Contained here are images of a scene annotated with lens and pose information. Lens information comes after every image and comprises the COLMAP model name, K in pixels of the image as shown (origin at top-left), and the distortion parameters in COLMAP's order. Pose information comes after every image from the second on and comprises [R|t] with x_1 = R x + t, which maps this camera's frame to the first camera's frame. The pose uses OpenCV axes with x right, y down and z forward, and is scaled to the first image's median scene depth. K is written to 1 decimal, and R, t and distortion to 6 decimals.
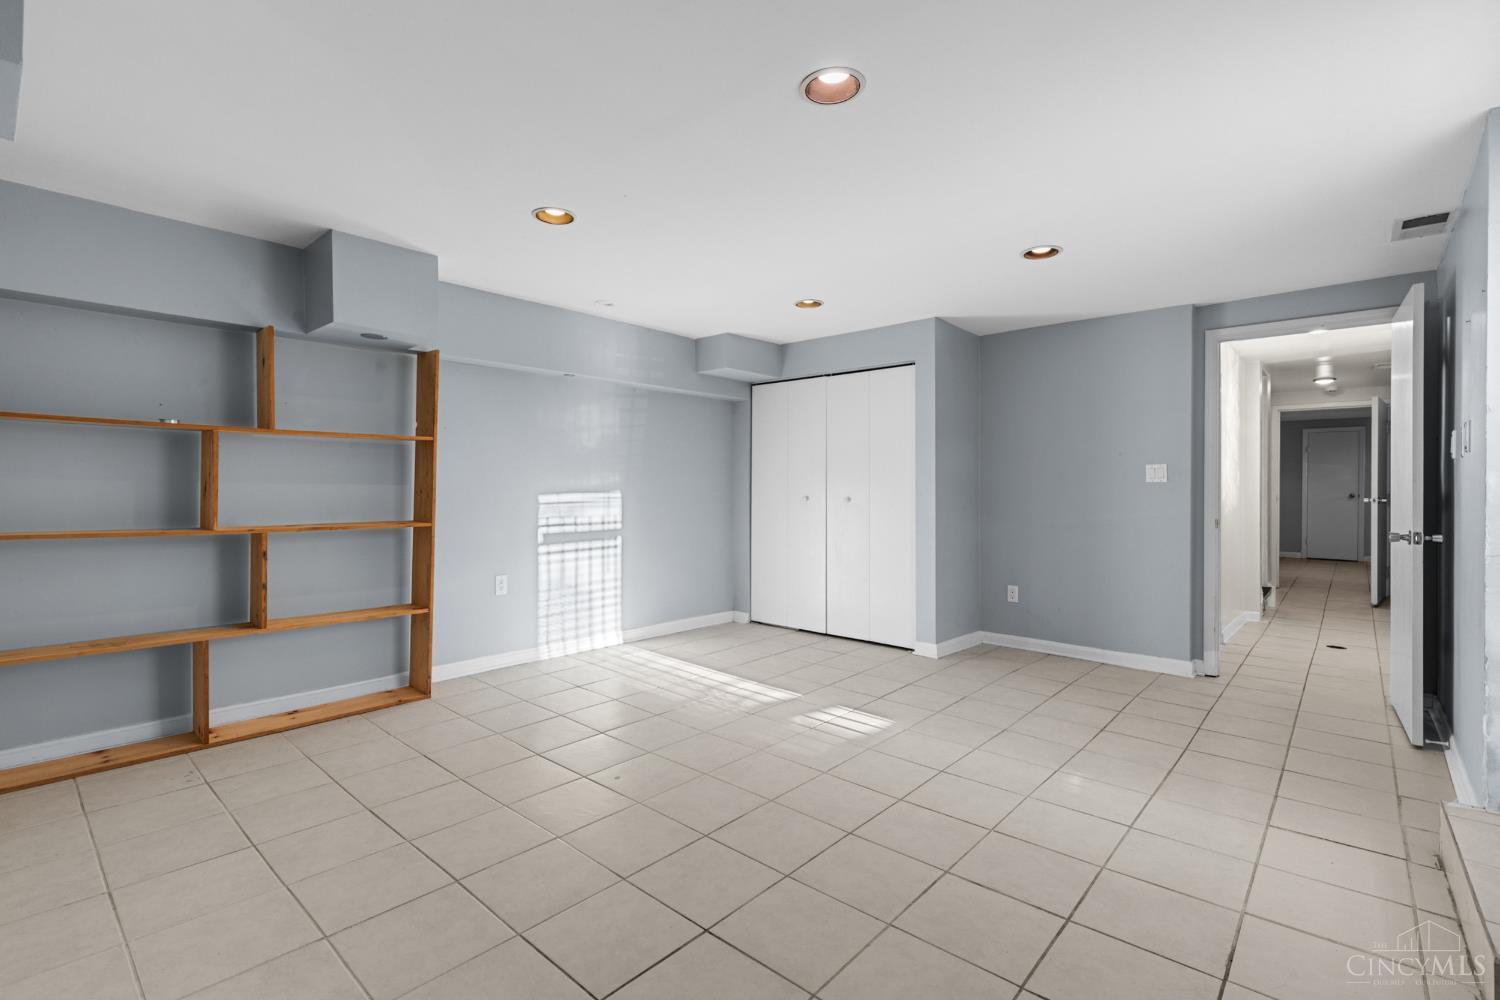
lens RADIAL K [[673.6, 0, 738.9], [0, 673.6, 488.5], [0, 0, 1]] dist [0.004549, -0.000394]
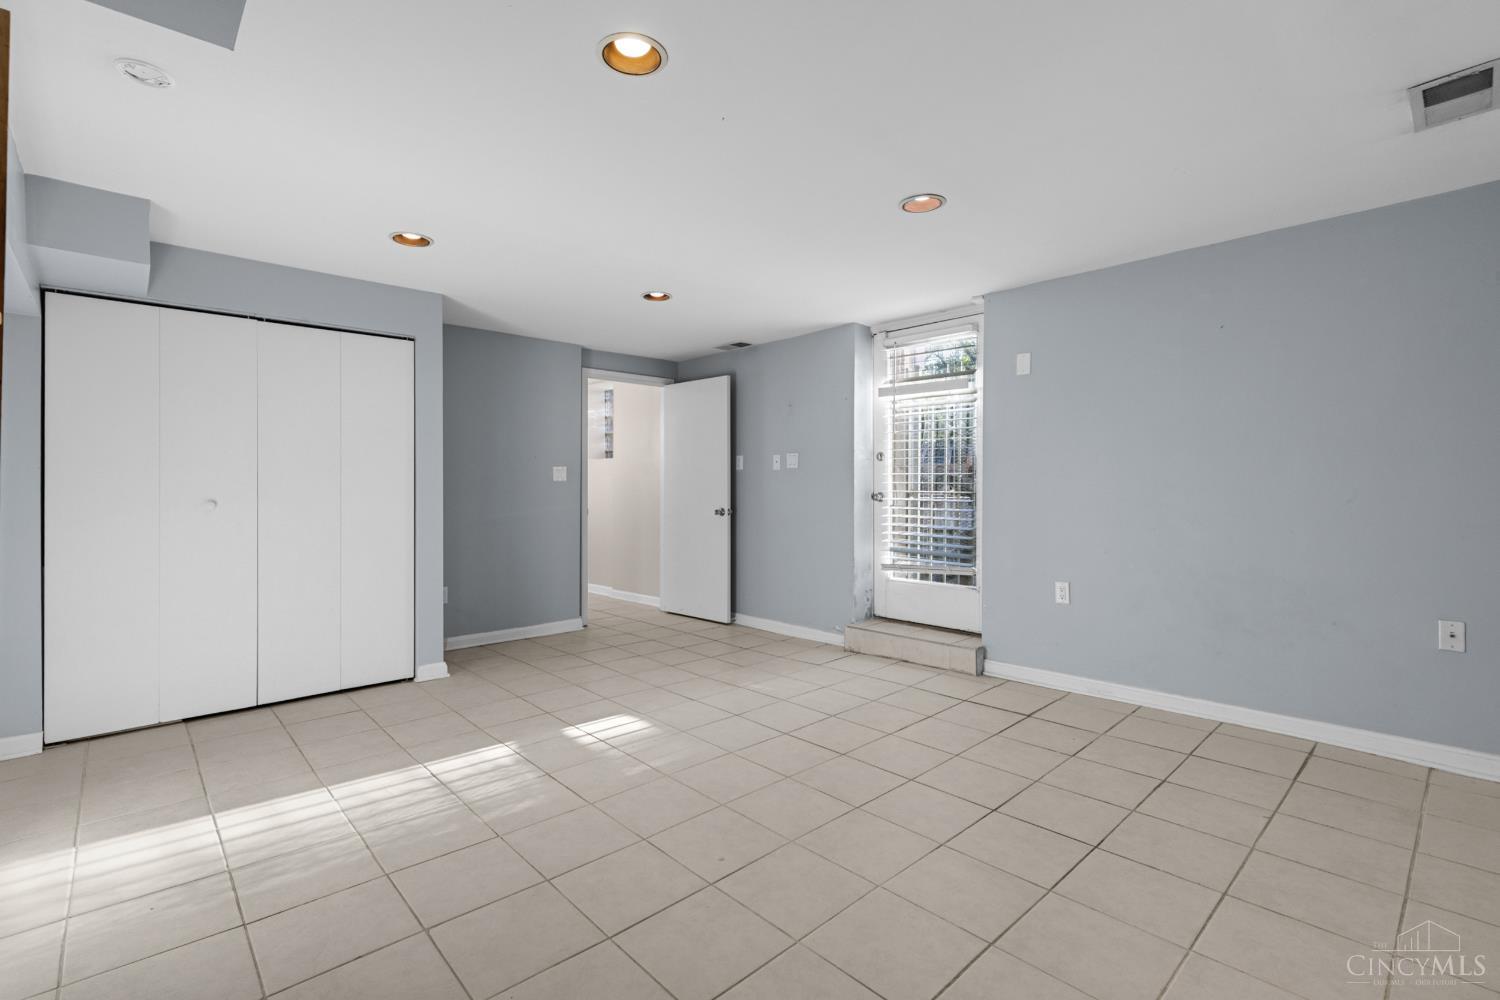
lens RADIAL K [[673.6, 0, 738.9], [0, 673.6, 488.5], [0, 0, 1]] dist [0.004549, -0.000394]
pose [[0.093318, -0.011215, 0.995573, -0.629650], [-0.000752, 0.999935, 0.011334, -0.010343], [-0.995636, -0.001806, 0.093304, 0.588556]]
